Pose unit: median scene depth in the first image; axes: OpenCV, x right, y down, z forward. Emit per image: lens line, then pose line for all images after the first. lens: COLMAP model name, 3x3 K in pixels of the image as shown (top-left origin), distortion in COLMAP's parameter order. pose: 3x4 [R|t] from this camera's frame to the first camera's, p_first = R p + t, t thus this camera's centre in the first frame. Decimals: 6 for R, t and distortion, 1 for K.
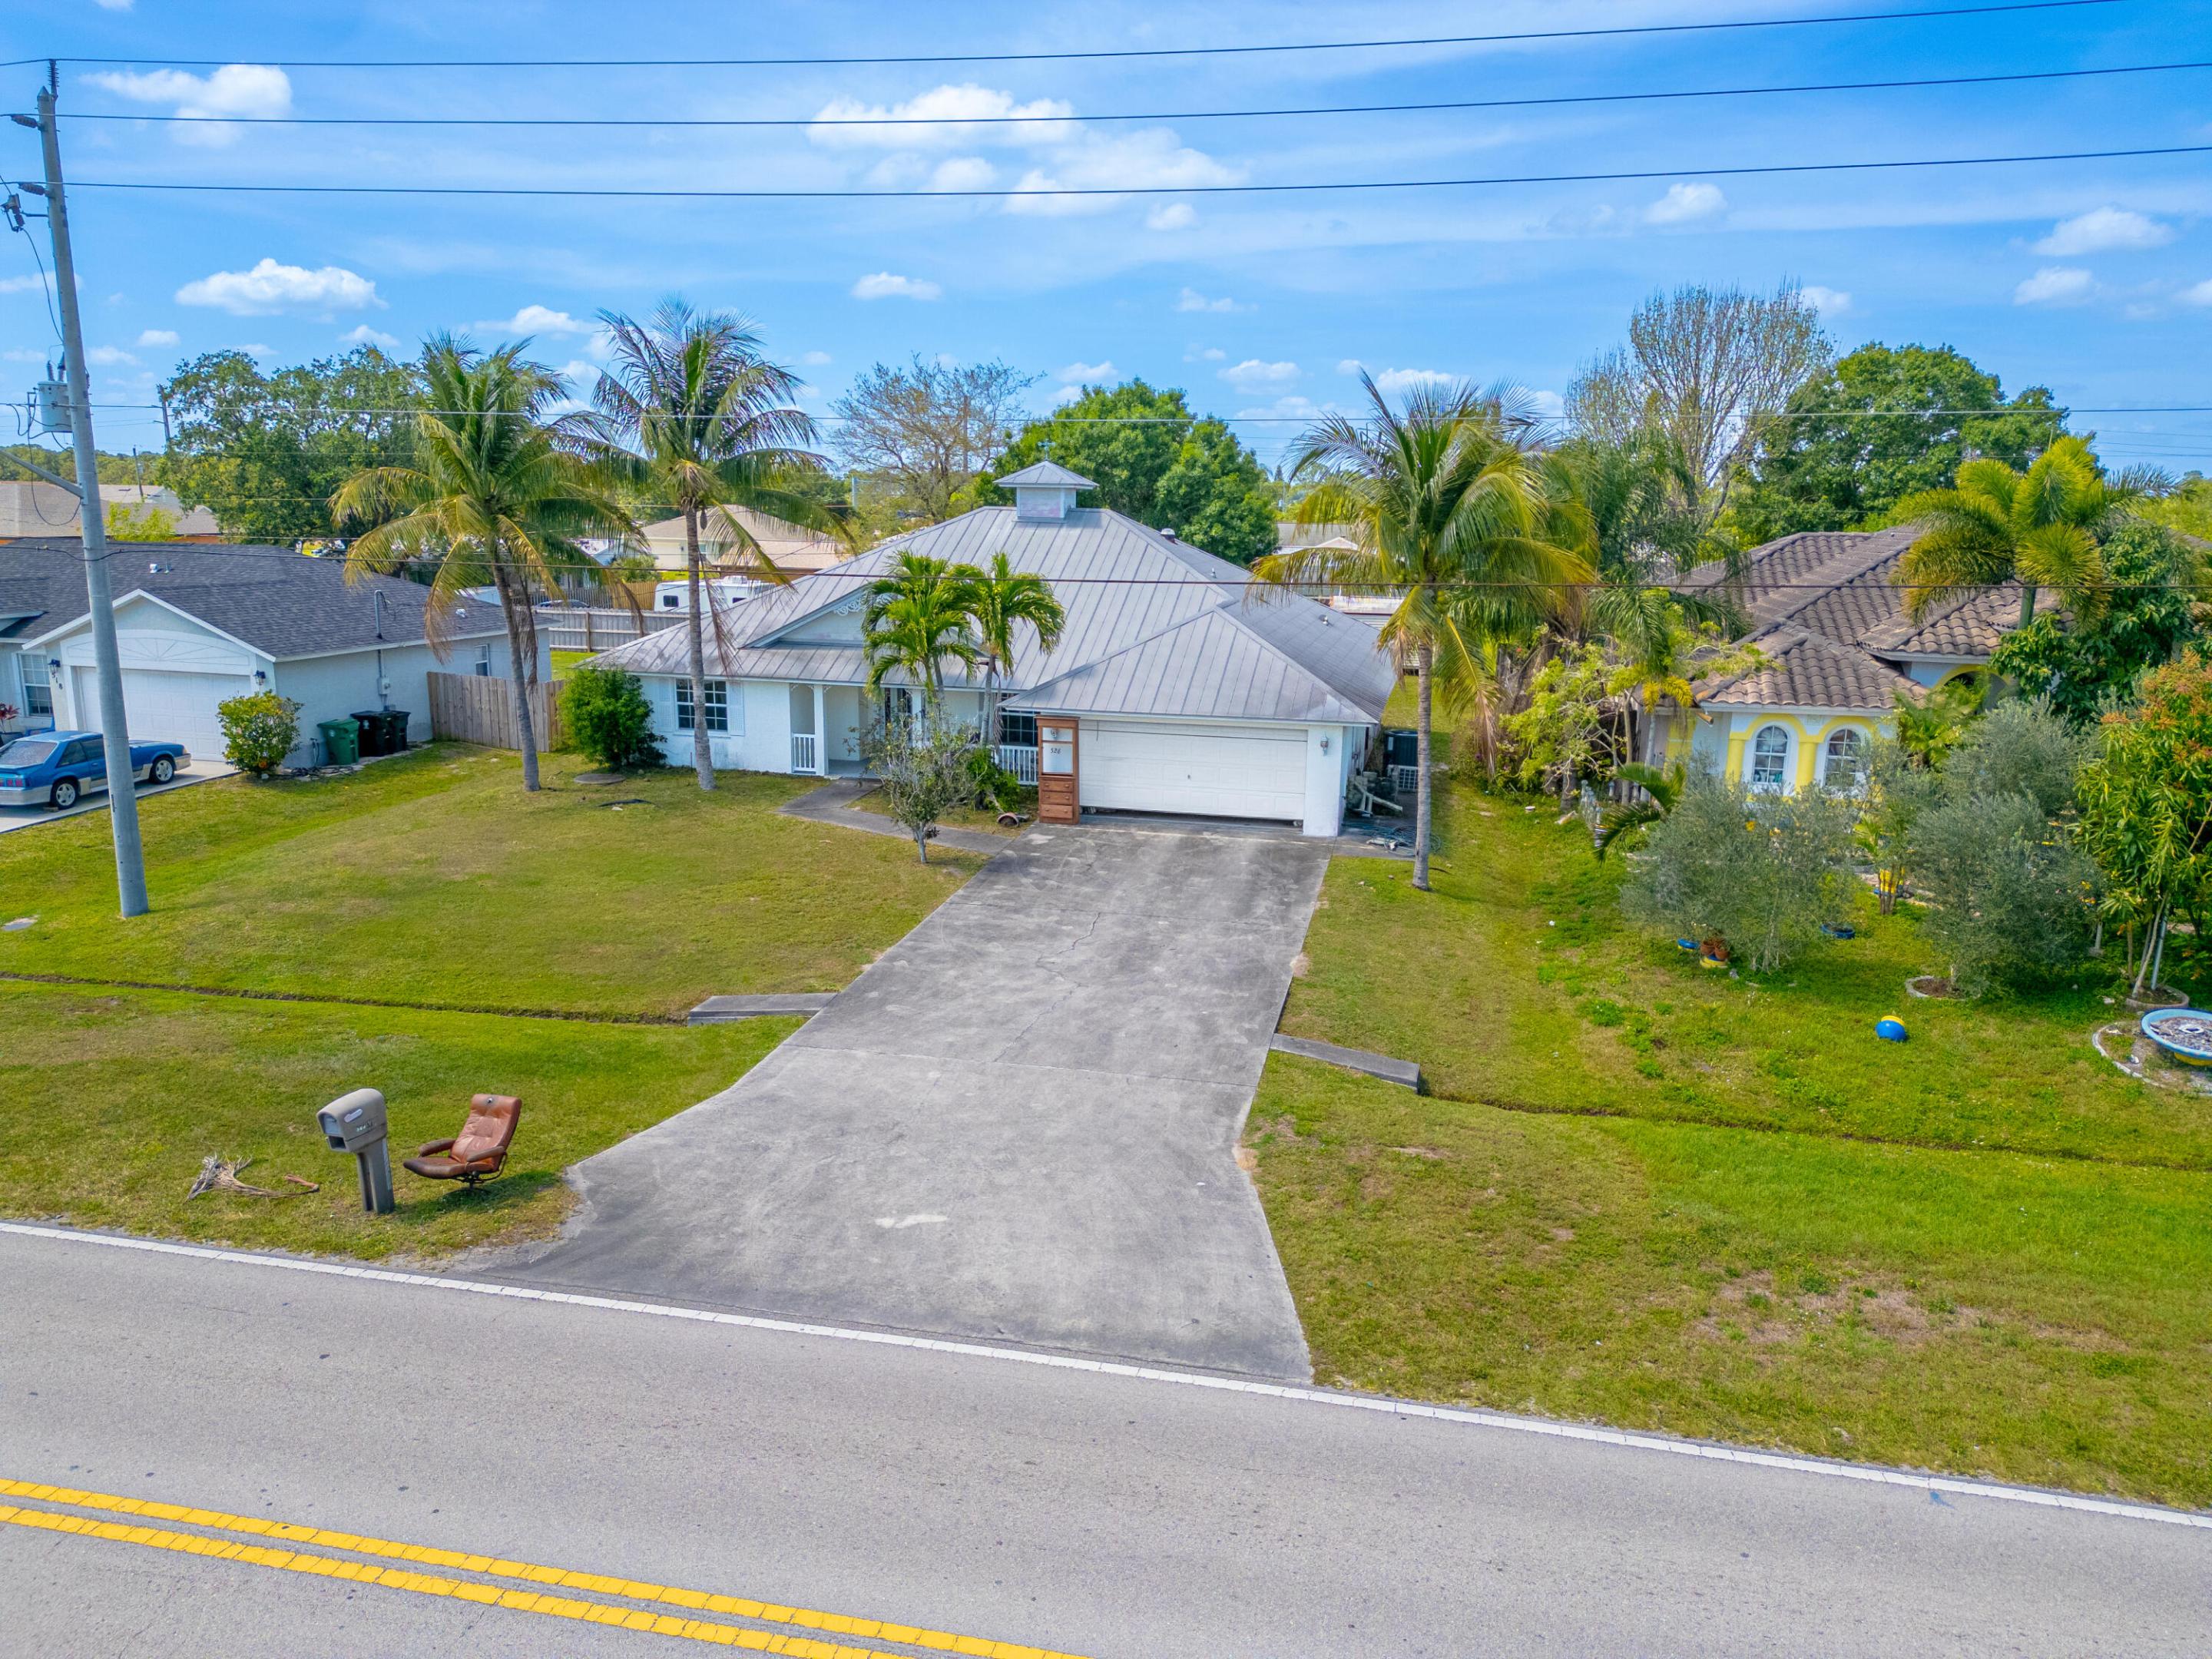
lens RADIAL K [[1543.7, 0, 1116.8], [0, 1543.7, 843.4], [0, 0, 1]] dist [0.065990, -0.066095]
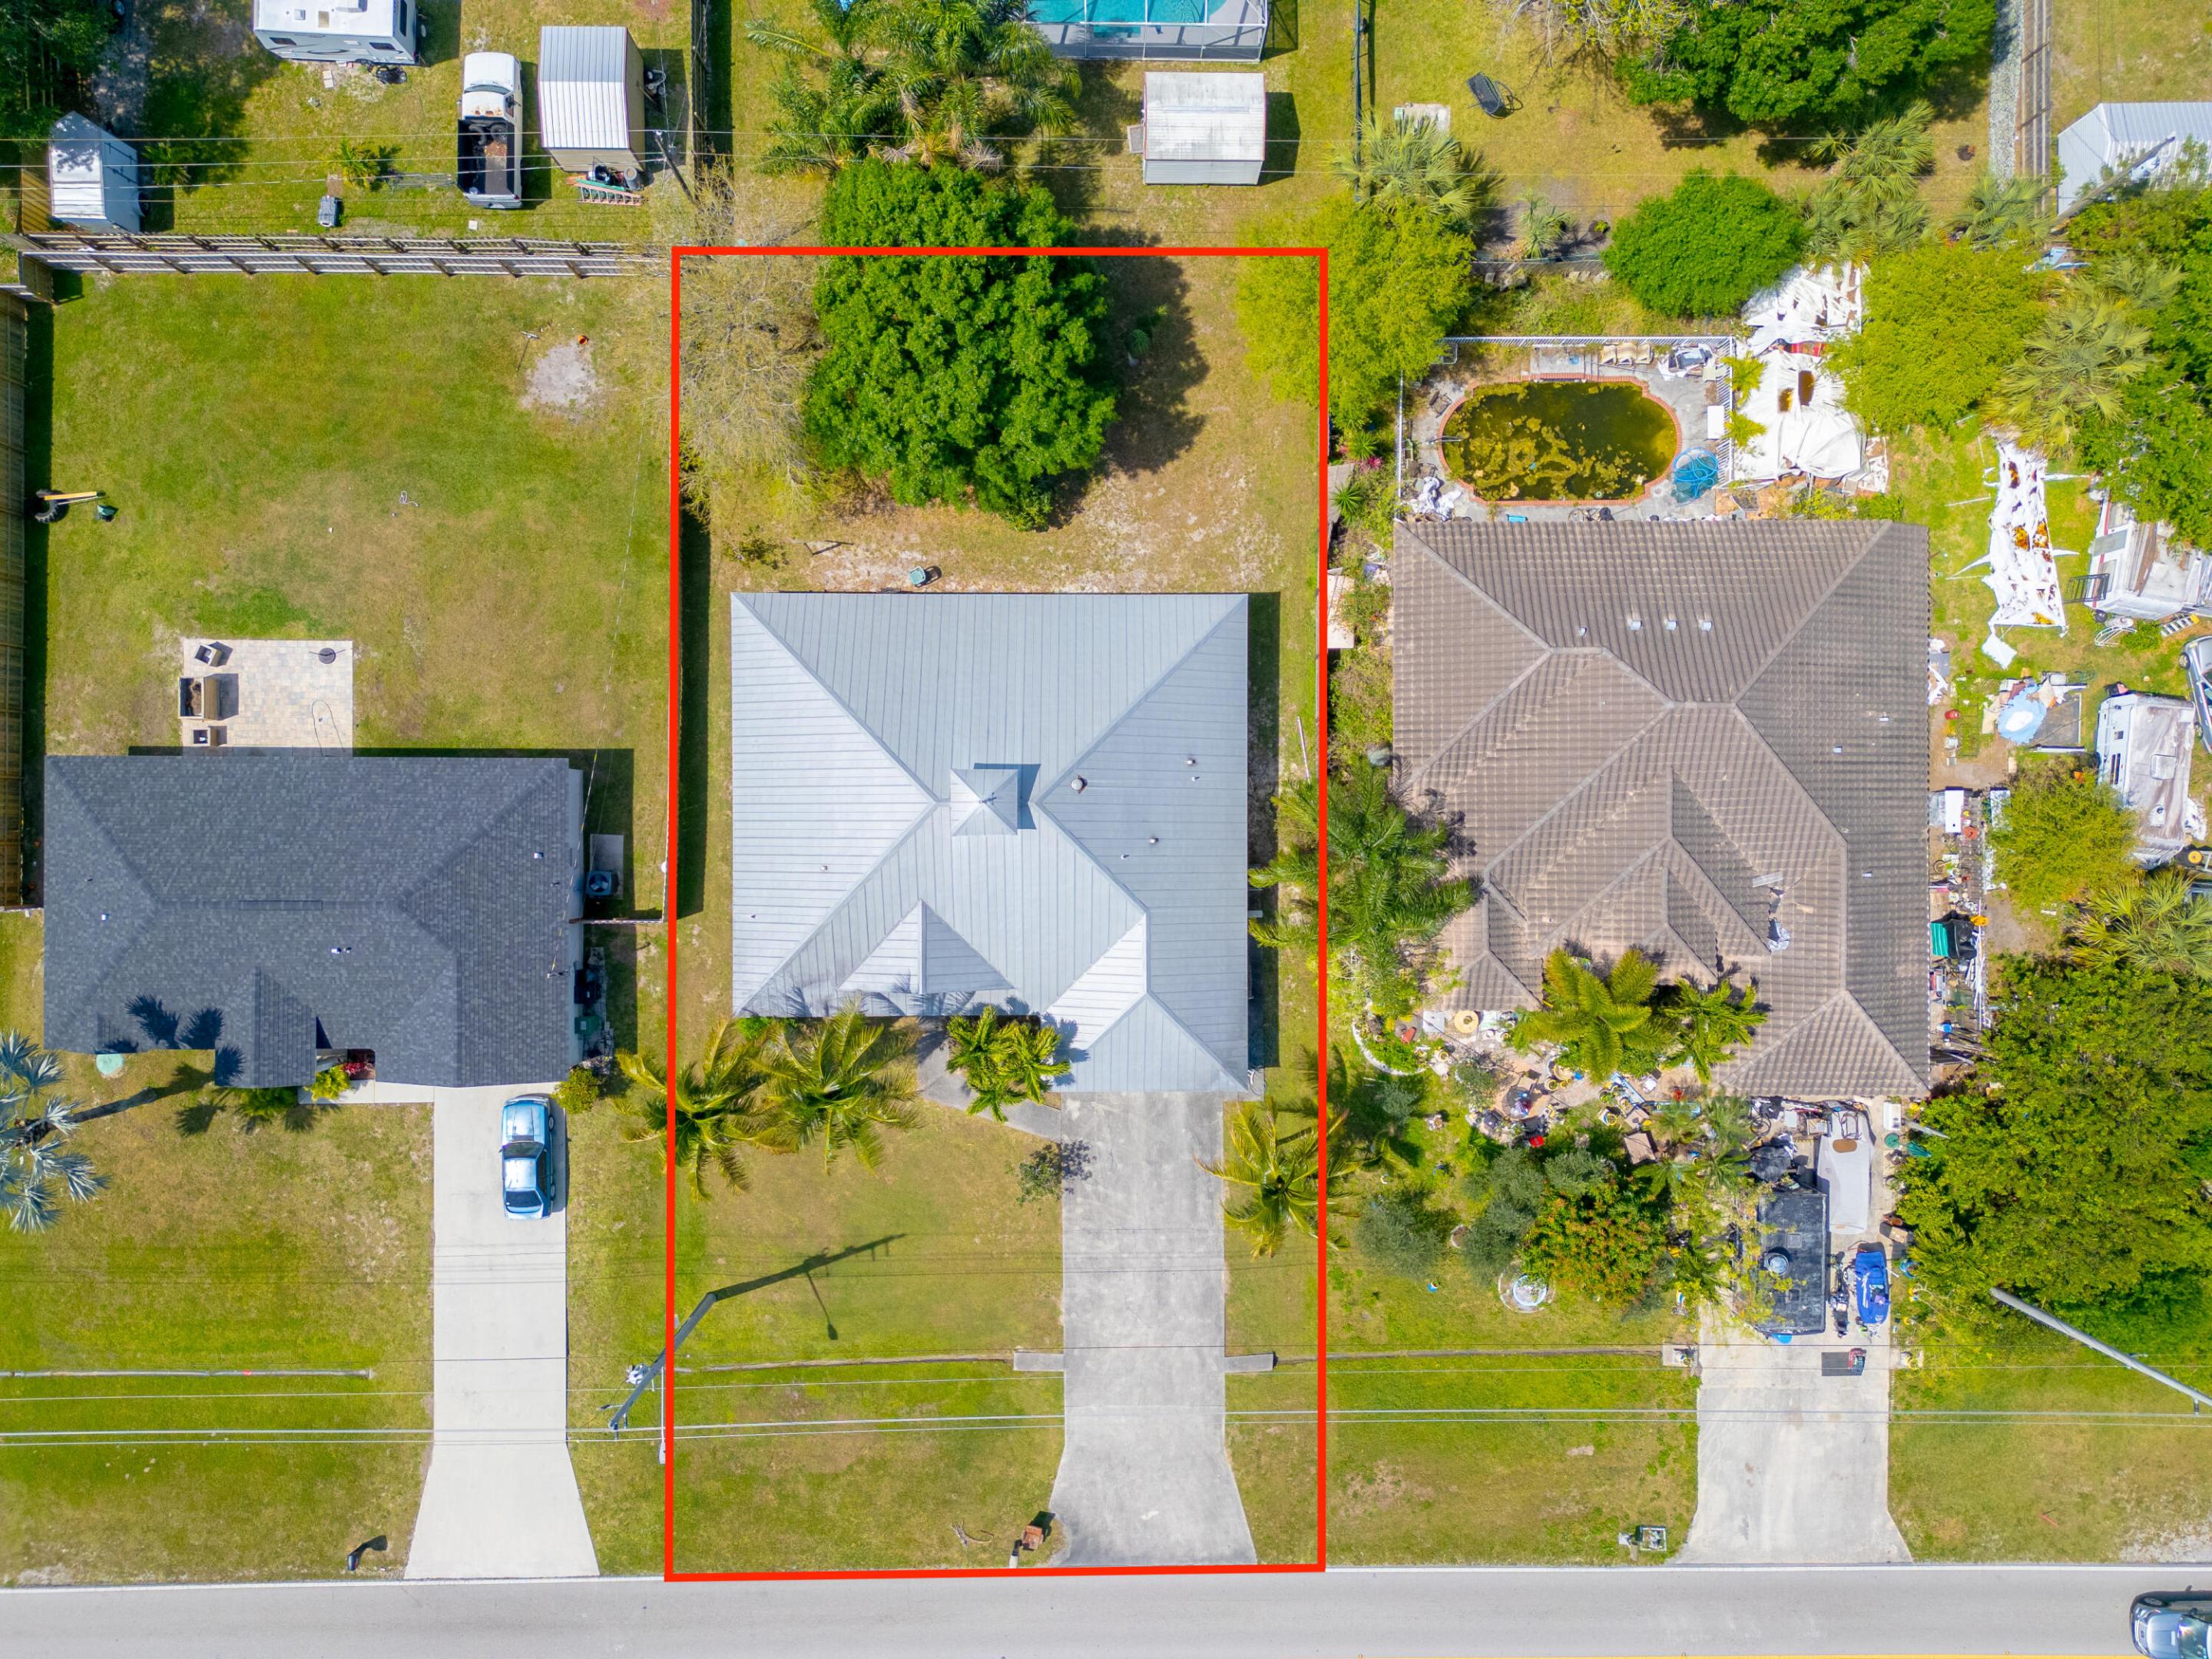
lens RADIAL K [[1597.4, 0, 1106.0], [0, 1597.4, 829.5], [0, 0, 1]] dist [0.060532, -0.061675]
pose [[0.976040, -0.217464, -0.007393, 0.122431], [0.053399, 0.206452, 0.976999, -3.039432], [-0.210936, -0.953985, 0.213117, 1.343118]]
